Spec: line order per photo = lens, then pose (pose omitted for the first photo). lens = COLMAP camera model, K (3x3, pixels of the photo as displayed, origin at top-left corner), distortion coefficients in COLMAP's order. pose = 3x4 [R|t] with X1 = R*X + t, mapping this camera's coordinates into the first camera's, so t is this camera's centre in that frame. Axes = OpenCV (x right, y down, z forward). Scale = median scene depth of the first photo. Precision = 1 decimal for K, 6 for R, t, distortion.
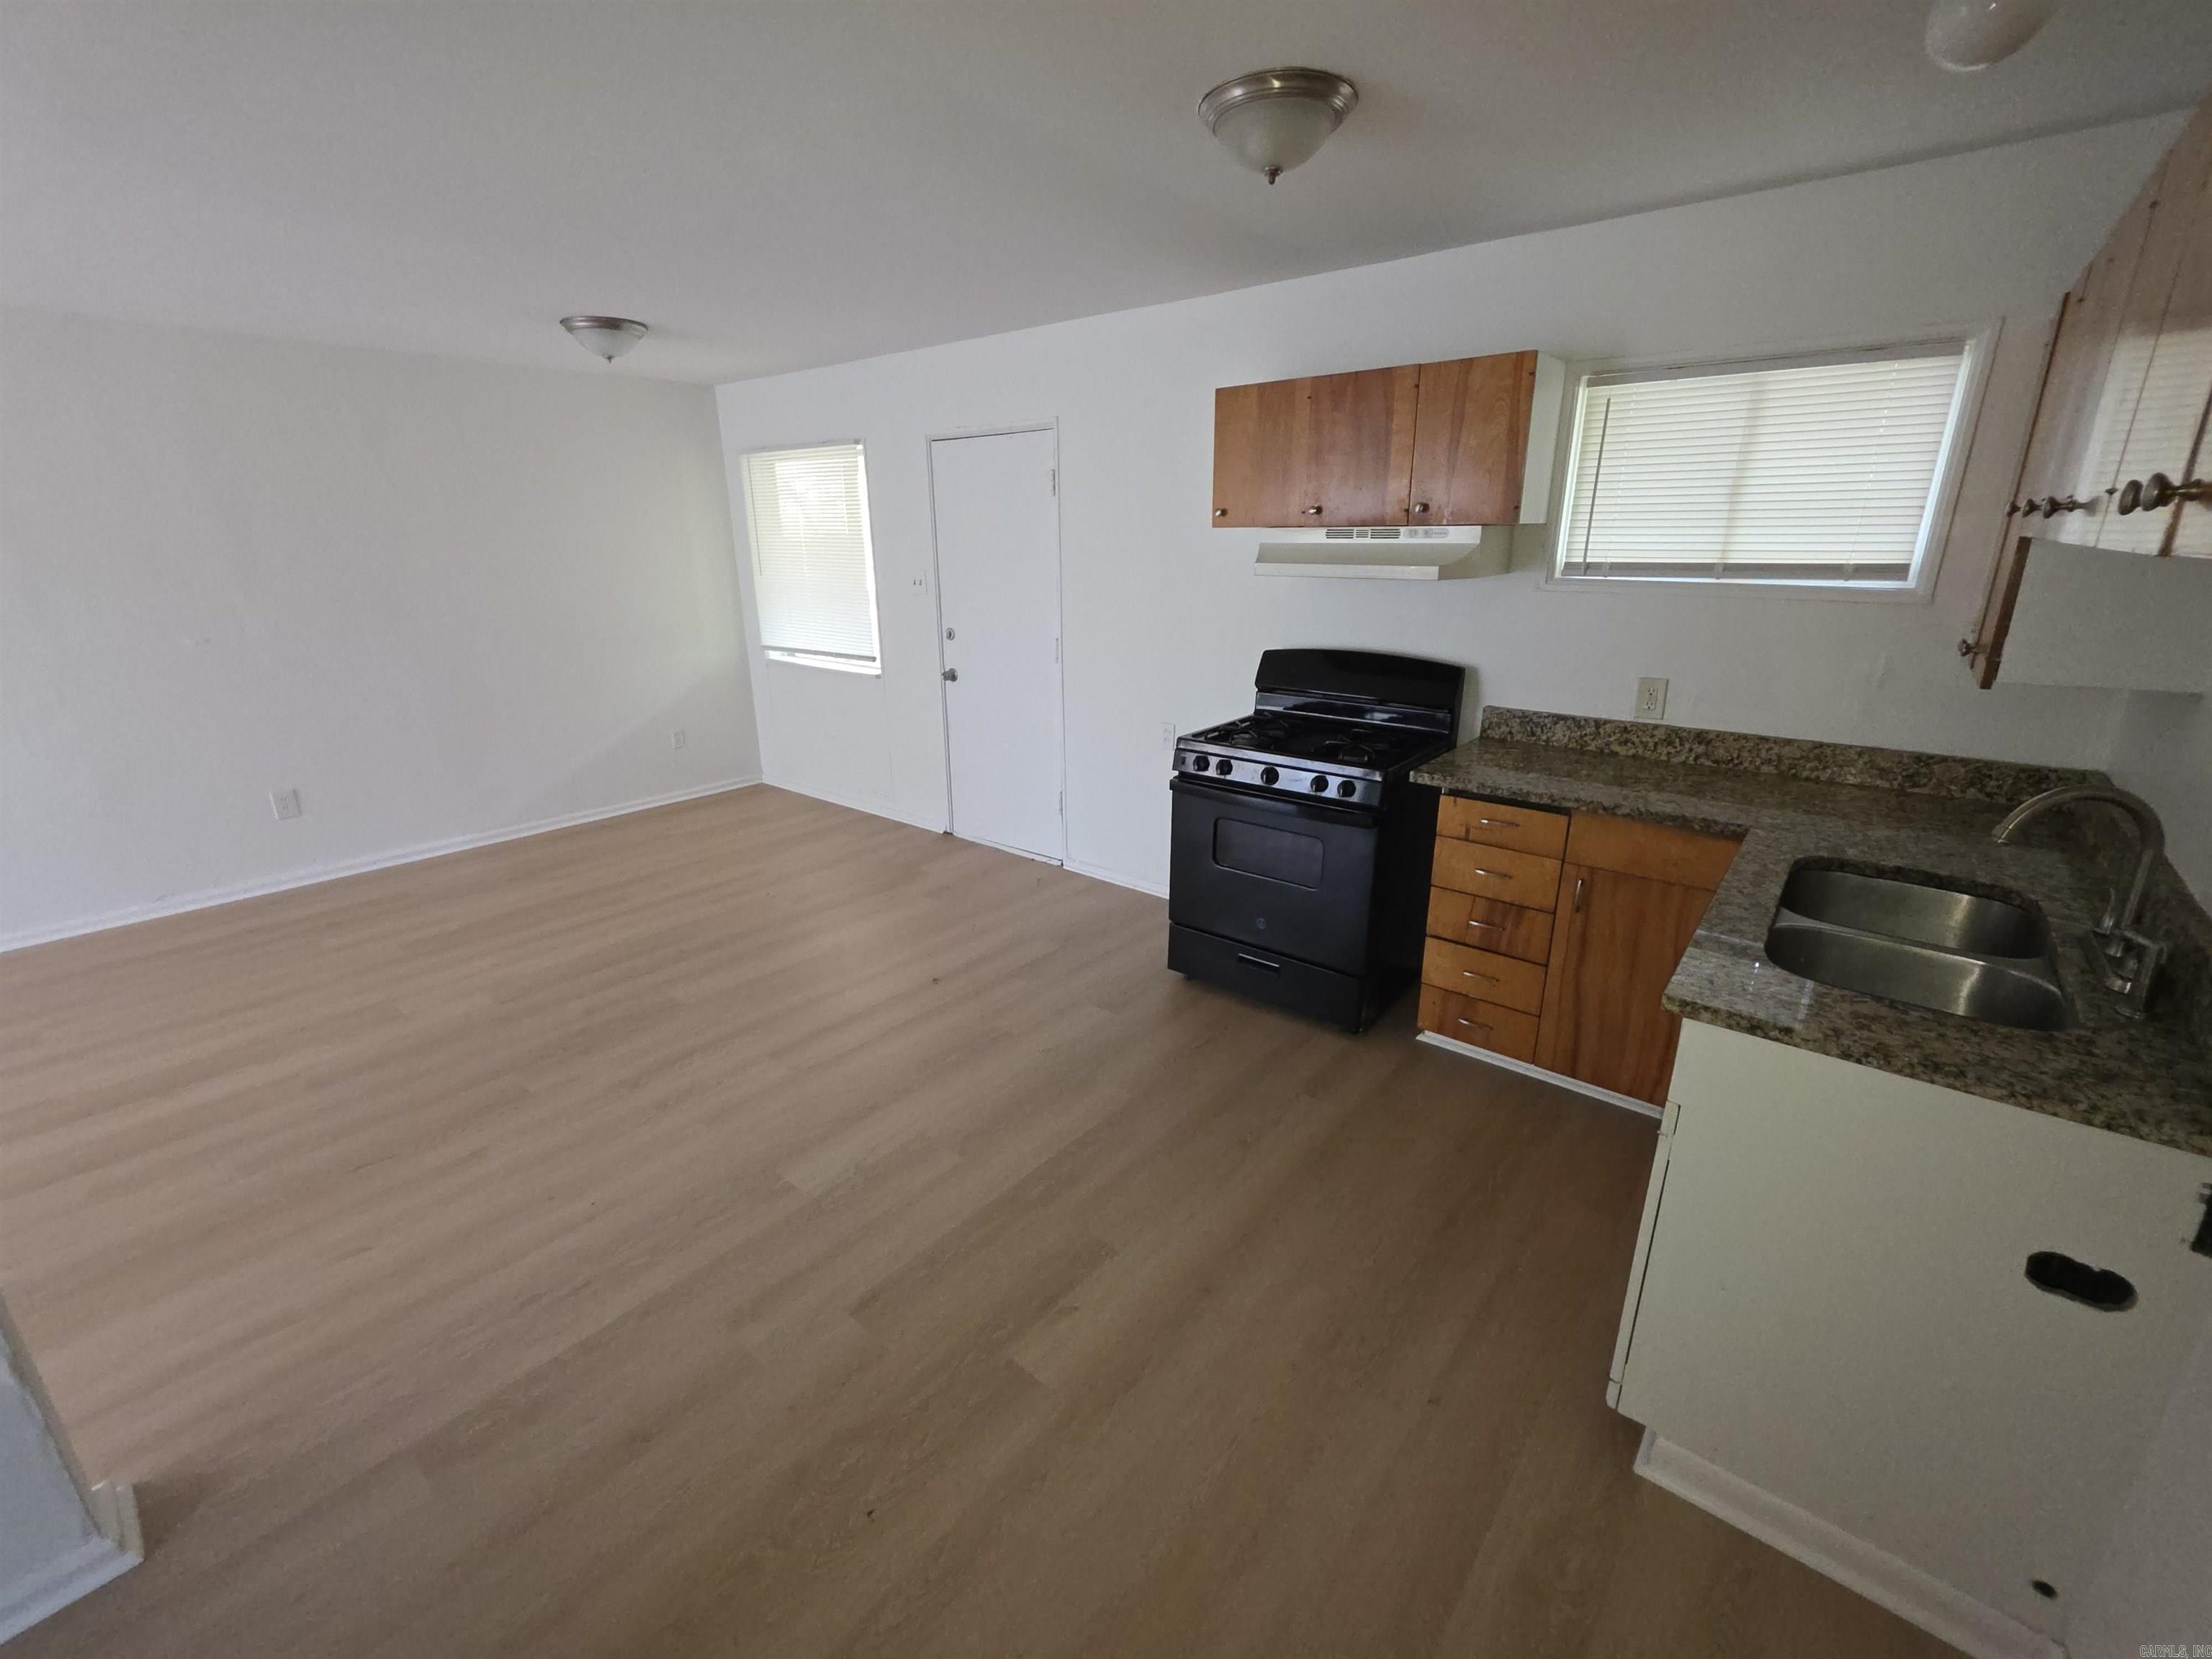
lens RADIAL K [[934.7, 0, 1097.4], [0, 934.7, 835.4], [0, 0, 1]] dist [0.000911, 0.000282]
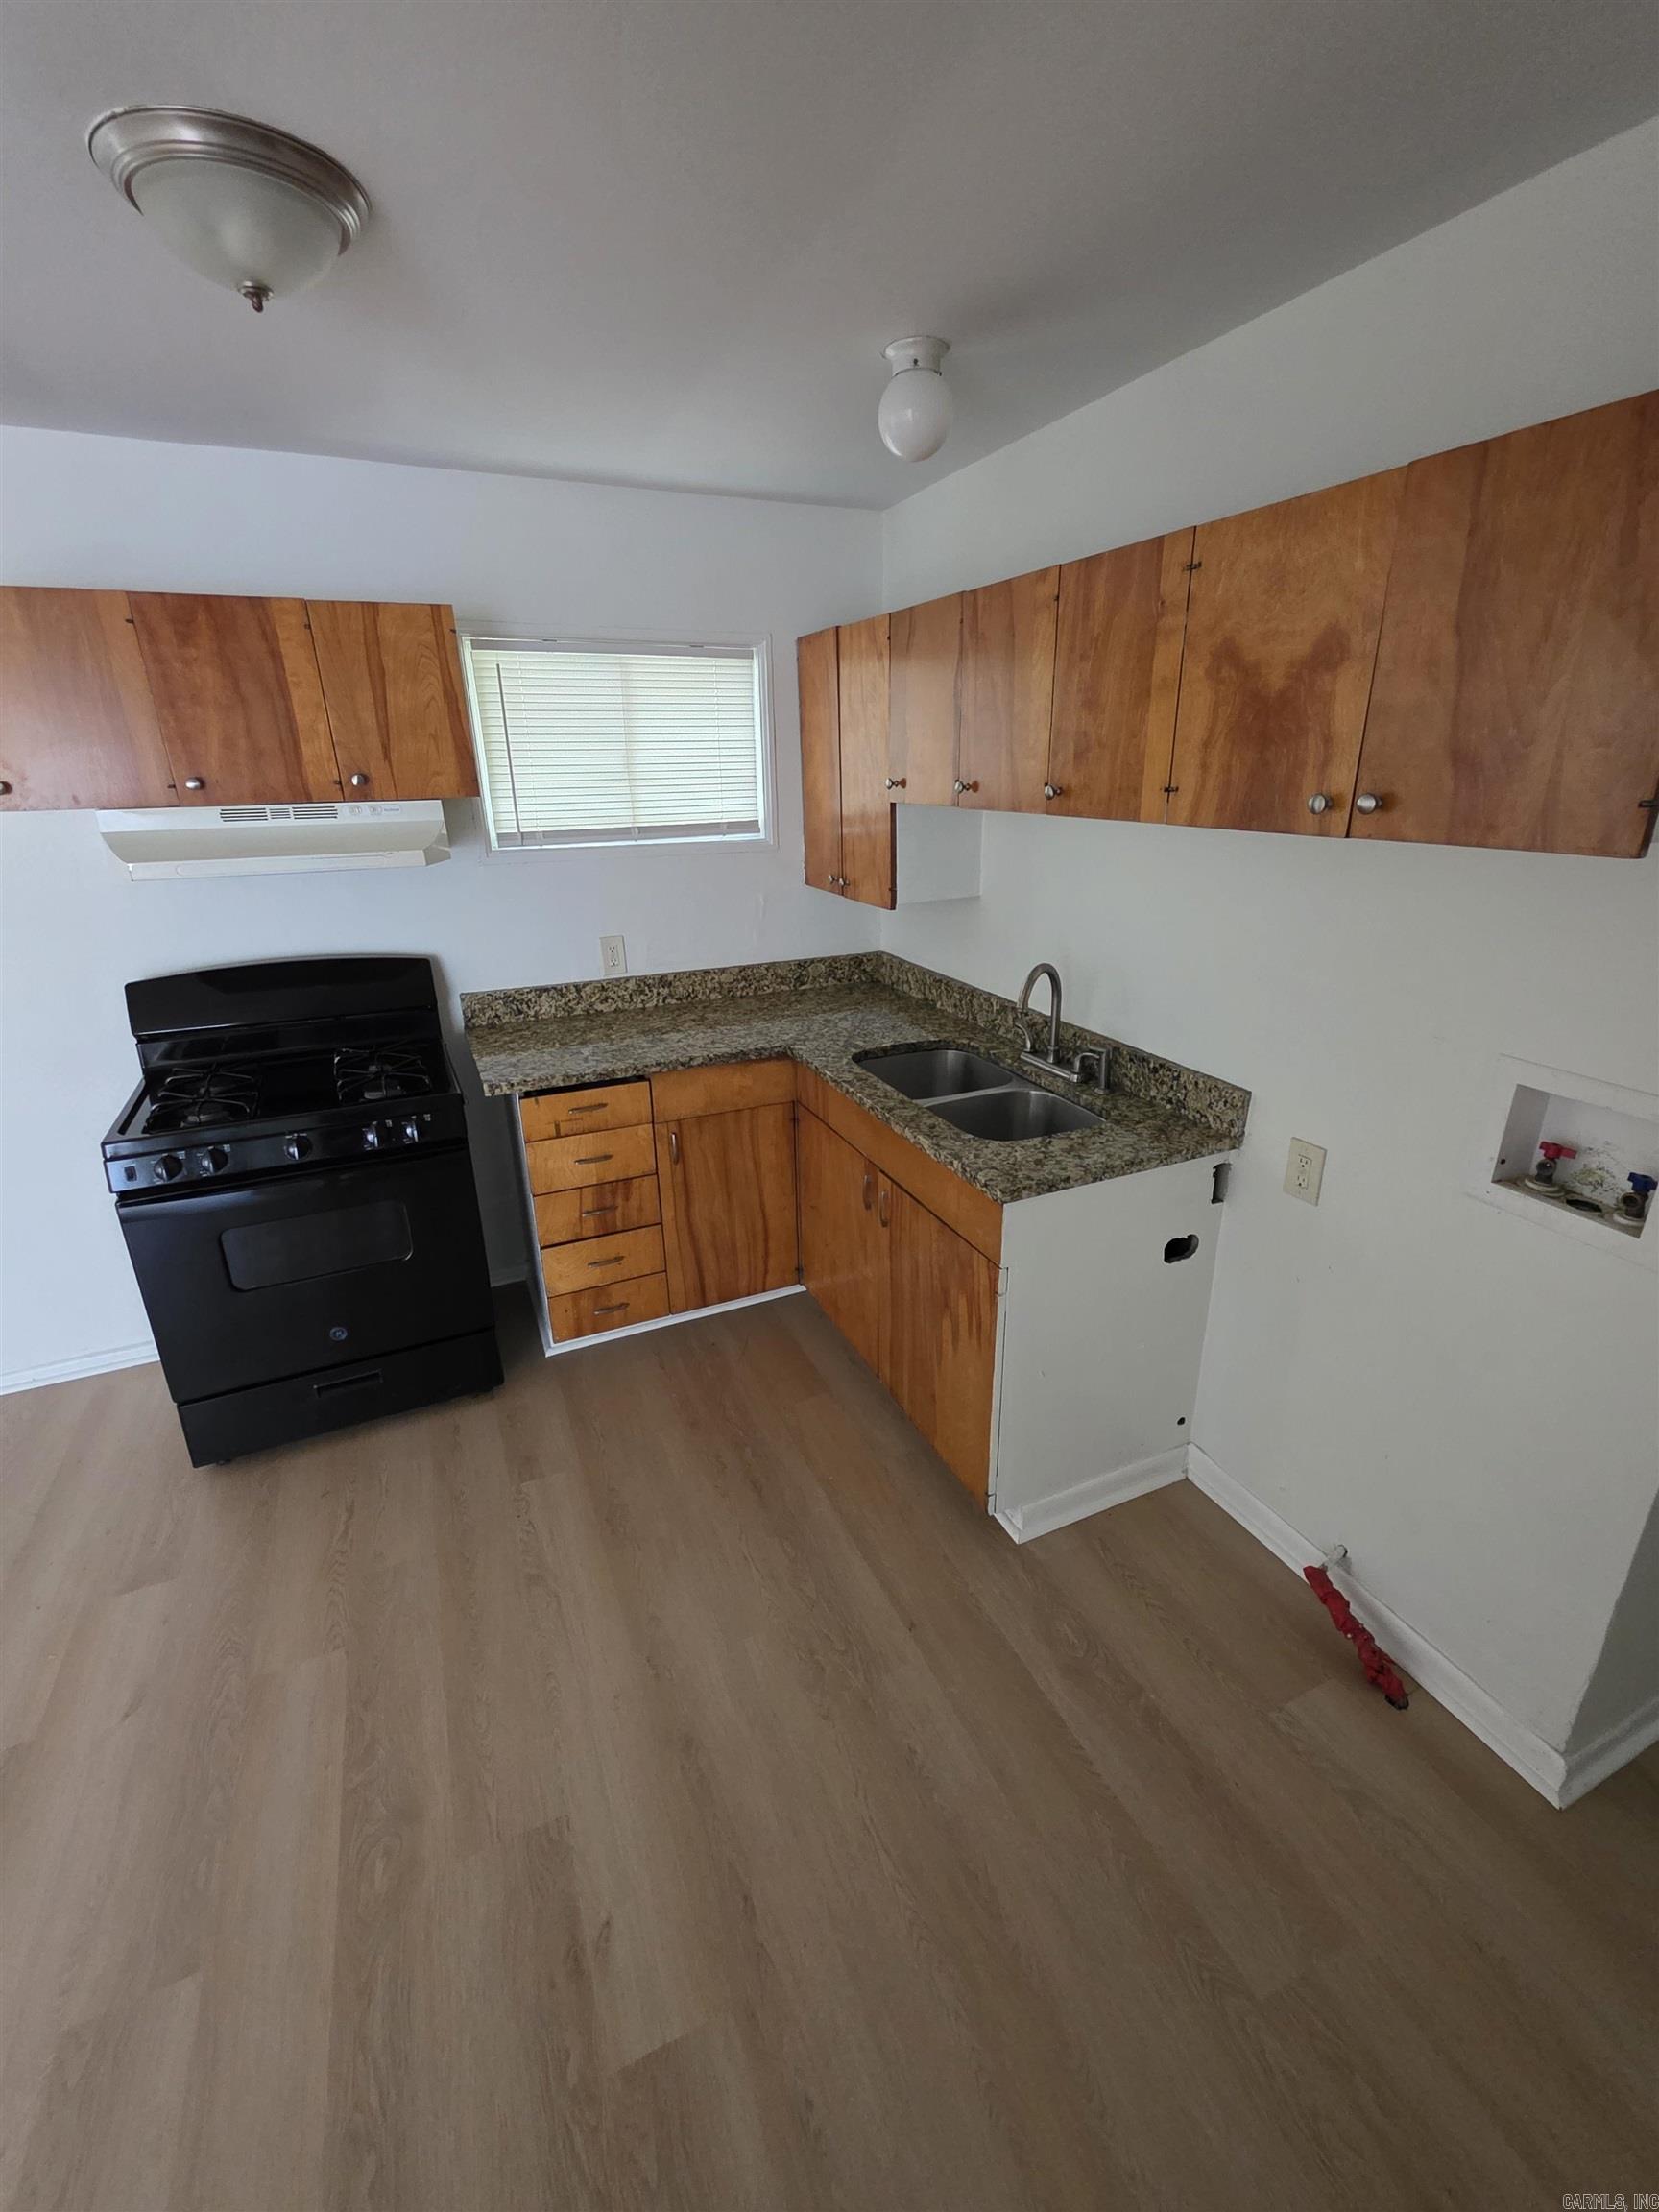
lens RADIAL K [[934.7, 0, 829.5], [0, 934.7, 1106.0], [0, 0, 1]] dist [0.000911, 0.000282]
pose [[0.438391, -0.312841, 0.842582, -0.266530], [0.288660, 0.936811, 0.197639, -0.130901], [-0.851169, 0.156577, 0.500994, 0.294914]]
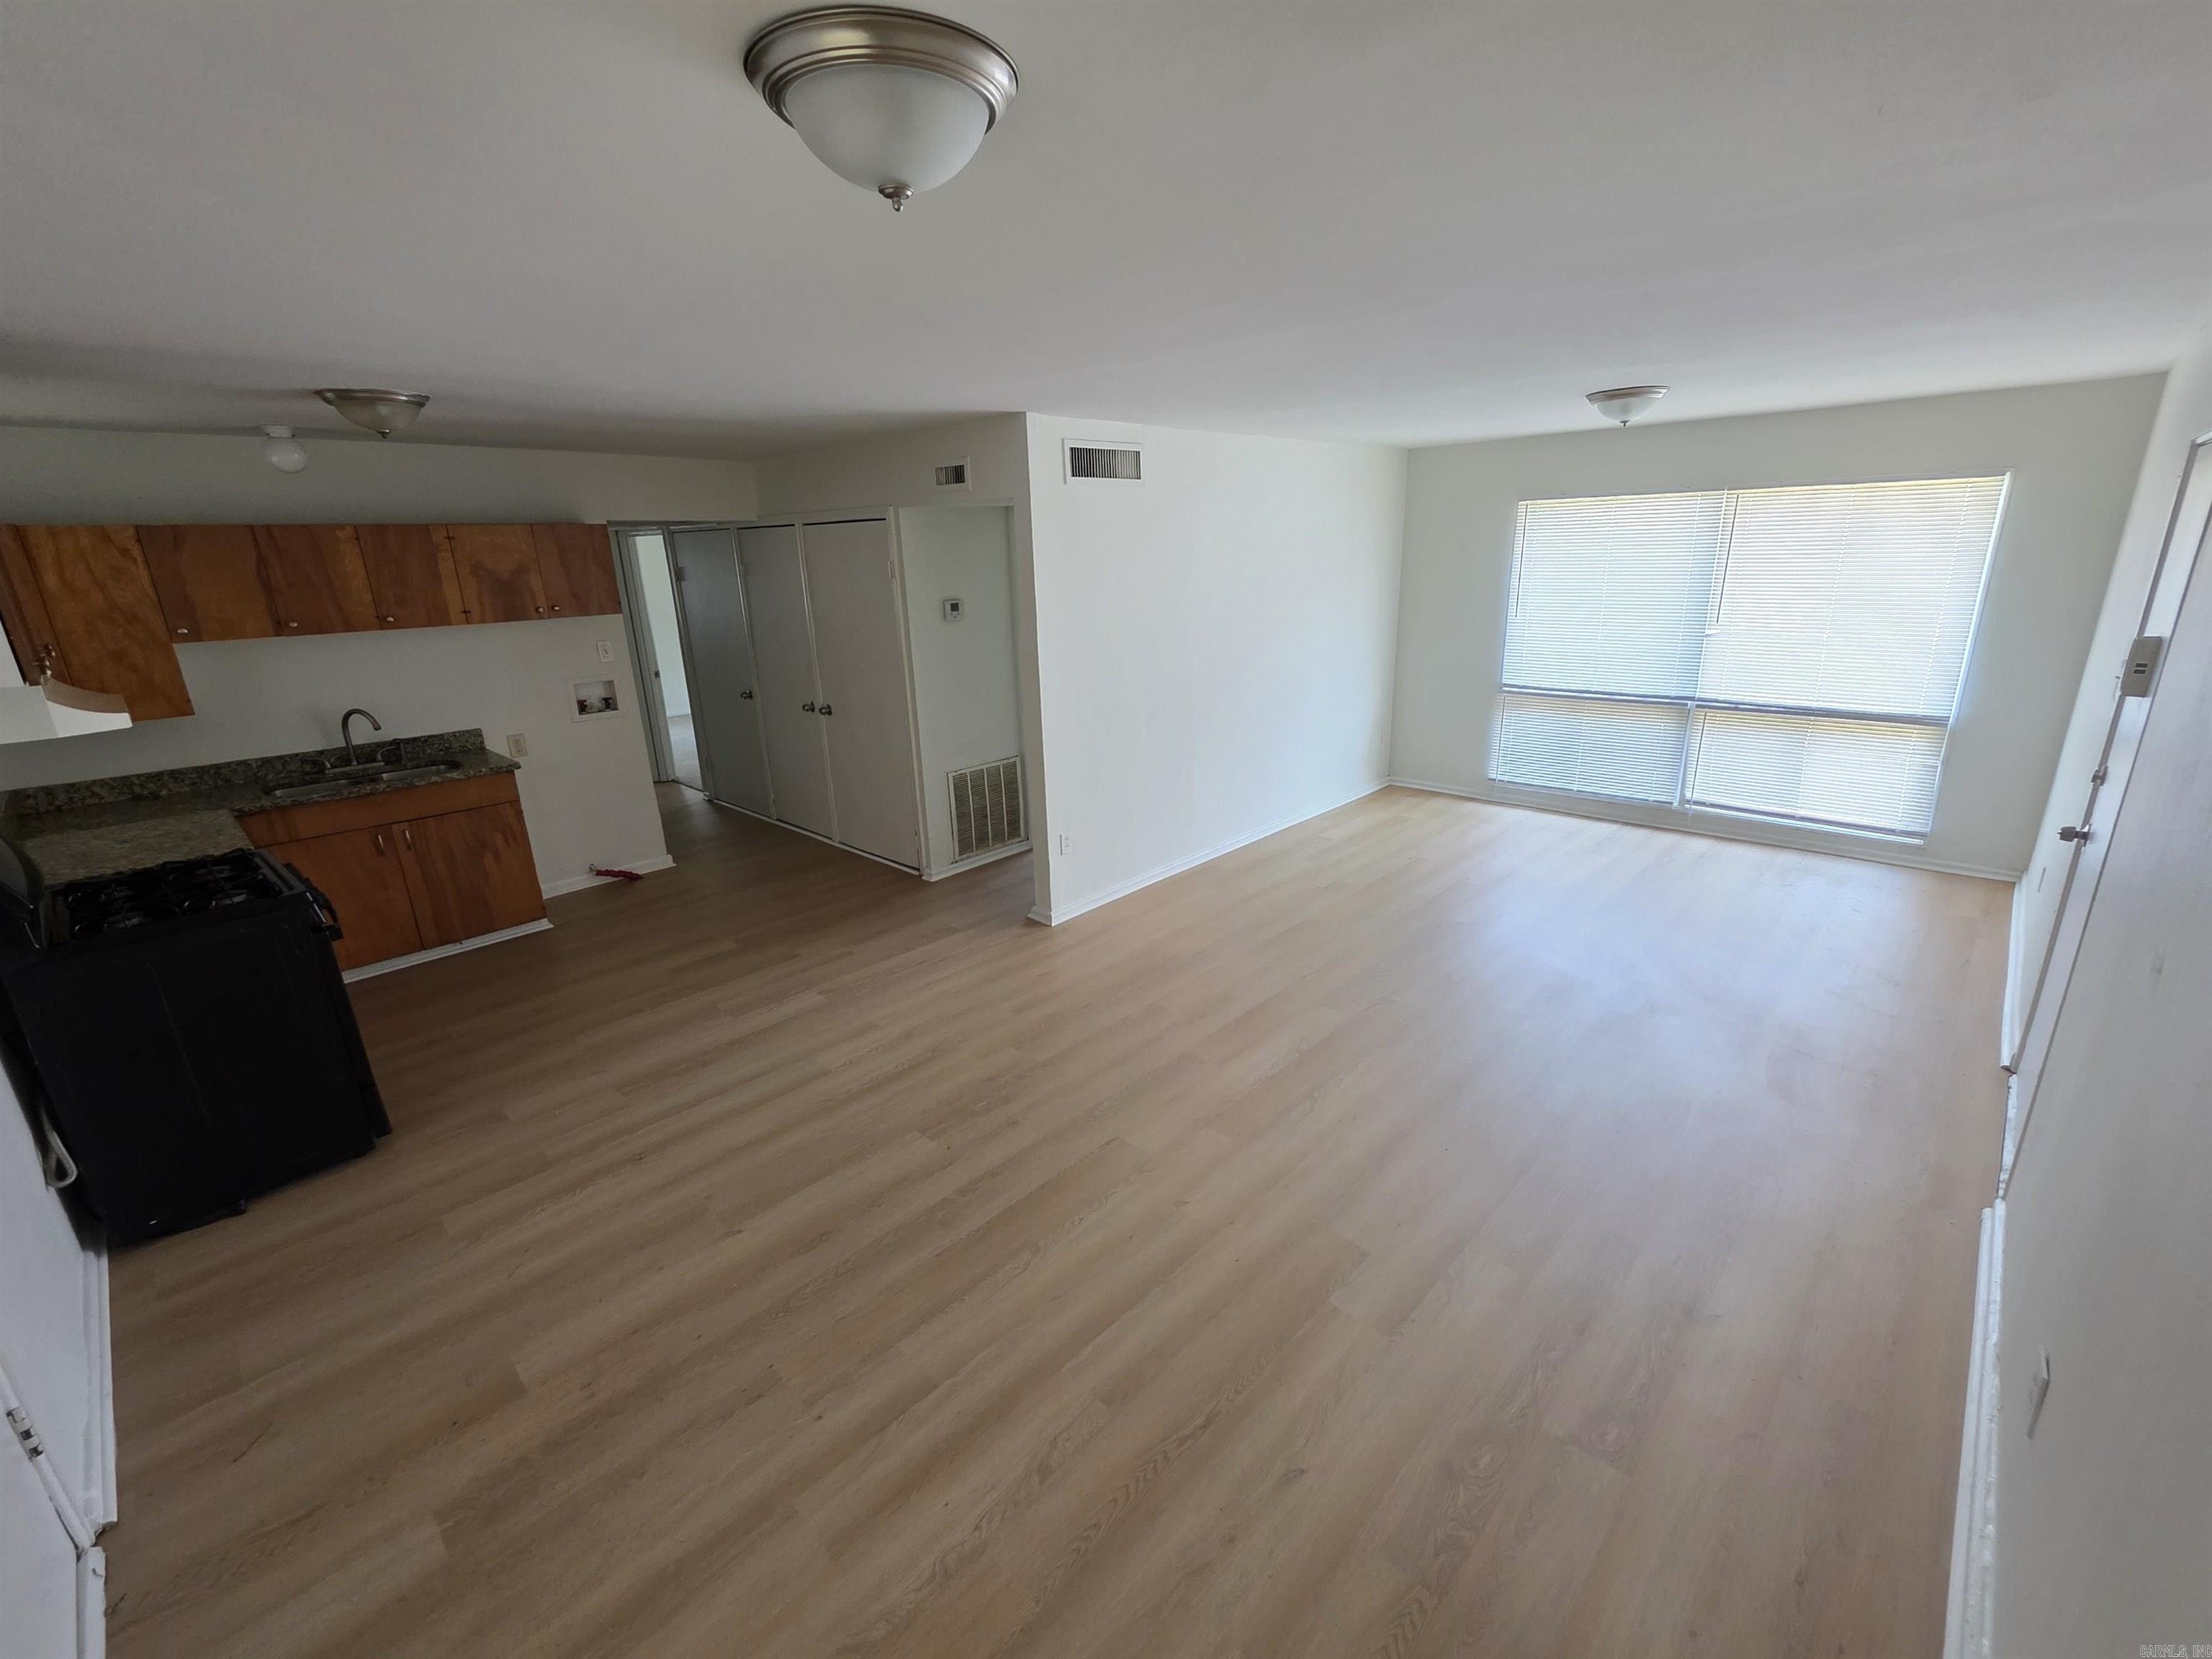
lens RADIAL K [[934.7, 0, 1097.4], [0, 934.7, 835.4], [0, 0, 1]] dist [0.000911, 0.000282]
pose [[-0.996981, 0.015707, 0.076038, -0.852816], [0.056626, 0.817134, 0.573659, -0.717901], [-0.053123, 0.576233, -0.815557, 1.939153]]
